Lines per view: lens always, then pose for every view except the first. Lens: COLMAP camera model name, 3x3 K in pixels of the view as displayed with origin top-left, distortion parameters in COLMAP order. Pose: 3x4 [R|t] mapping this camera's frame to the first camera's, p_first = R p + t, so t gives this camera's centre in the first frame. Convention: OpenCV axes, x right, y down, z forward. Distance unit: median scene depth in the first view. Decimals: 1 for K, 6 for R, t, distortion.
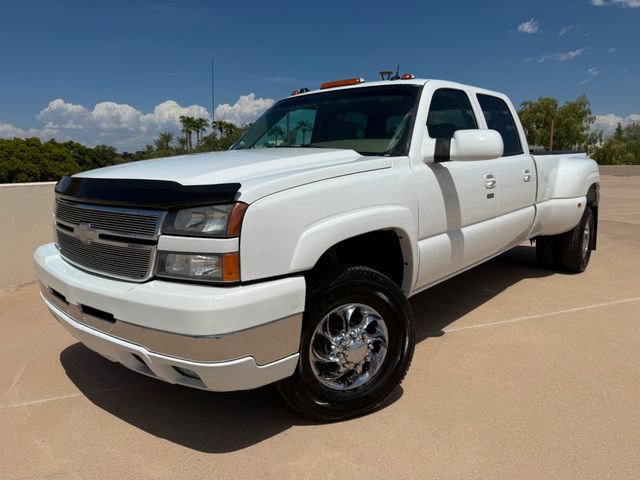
lens RADIAL K [[461.1, 0, 314.6], [0, 461.1, 242.2], [0, 0, 1]] dist [0.007044, -0.015401]
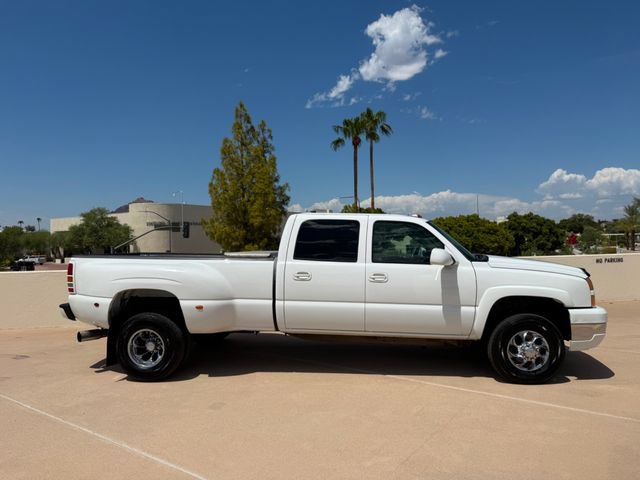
lens RADIAL K [[461.1, 0, 320.8], [0, 461.1, 239.6], [0, 0, 1]] dist [0.007044, -0.015401]
pose [[0.533774, -0.006560, -0.845602, 1.533091], [-0.119548, 0.989341, -0.083139, -0.202594], [0.837134, 0.145468, 0.527300, 0.728030]]
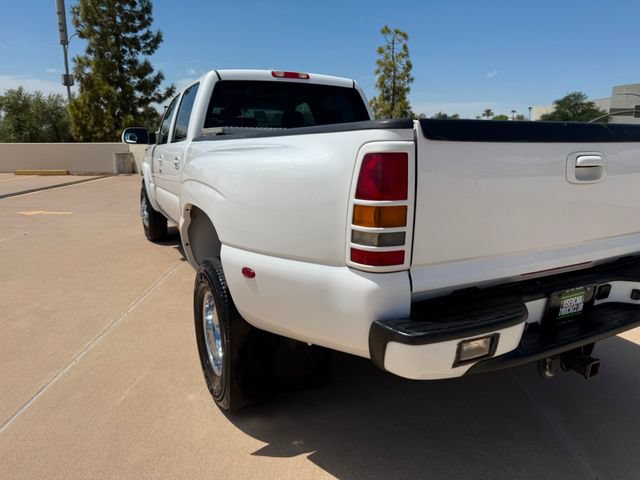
lens RADIAL K [[461.1, 0, 321.8], [0, 461.1, 234.0], [0, 0, 1]] dist [0.007044, -0.015401]
pose [[-0.410935, 0.194324, -0.890714, 1.136731], [-0.139629, 0.952076, 0.272130, -0.275377], [0.900909, 0.236197, -0.364108, 1.450578]]
